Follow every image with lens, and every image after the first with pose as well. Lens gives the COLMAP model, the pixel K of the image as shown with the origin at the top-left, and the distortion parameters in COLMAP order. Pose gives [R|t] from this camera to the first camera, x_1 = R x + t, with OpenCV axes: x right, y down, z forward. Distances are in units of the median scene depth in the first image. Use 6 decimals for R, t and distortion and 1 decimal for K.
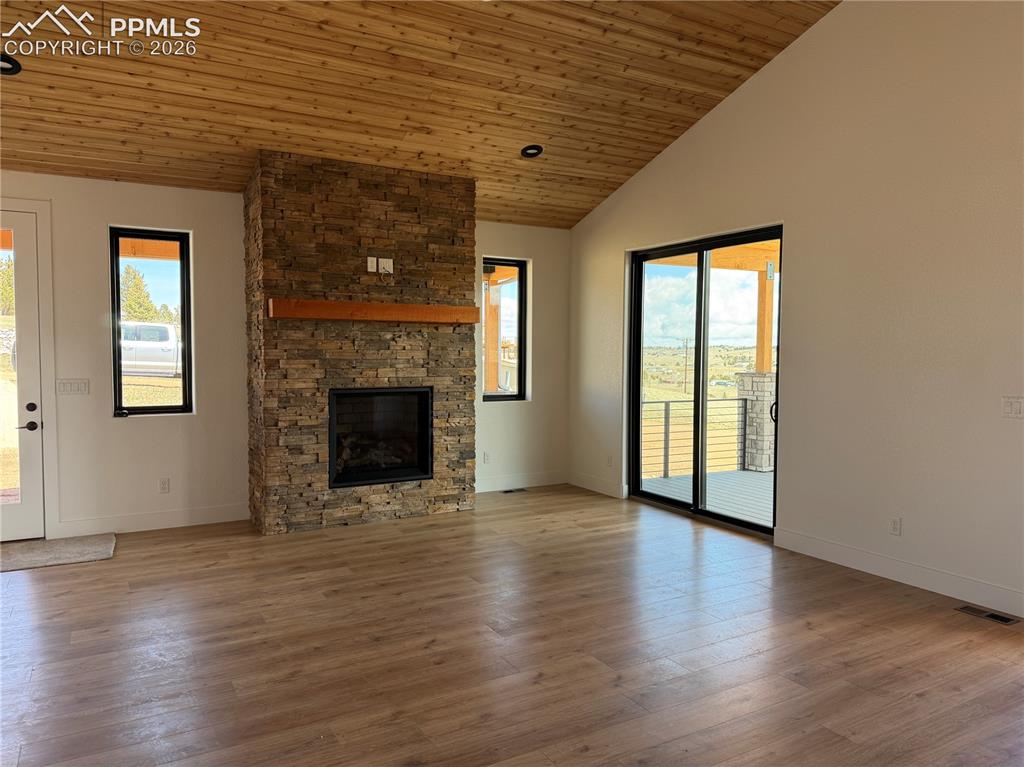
lens RADIAL K [[705.1, 0, 514.3], [0, 705.1, 384.1], [0, 0, 1]] dist [0.106378, -0.138526]
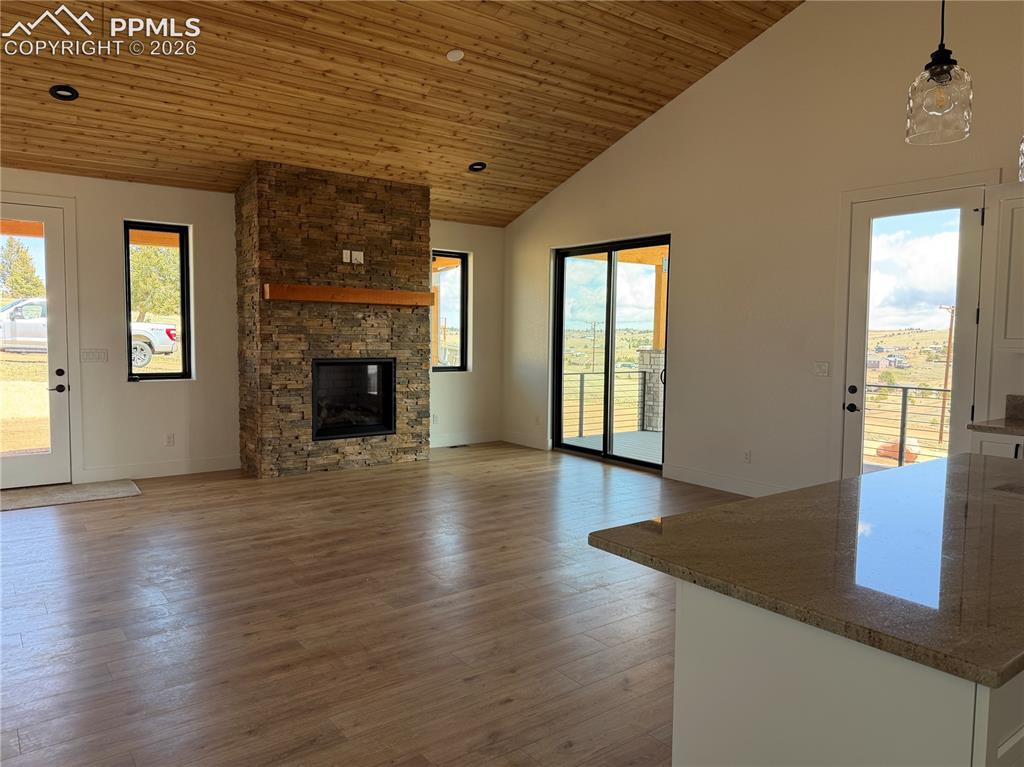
lens RADIAL K [[705.1, 0, 514.3], [0, 705.1, 384.1], [0, 0, 1]] dist [0.106378, -0.138526]
pose [[0.992017, -0.001360, 0.126096, -0.072603], [-0.001888, 0.999670, 0.025638, 0.018489], [-0.126089, -0.025671, 0.991687, -0.254237]]
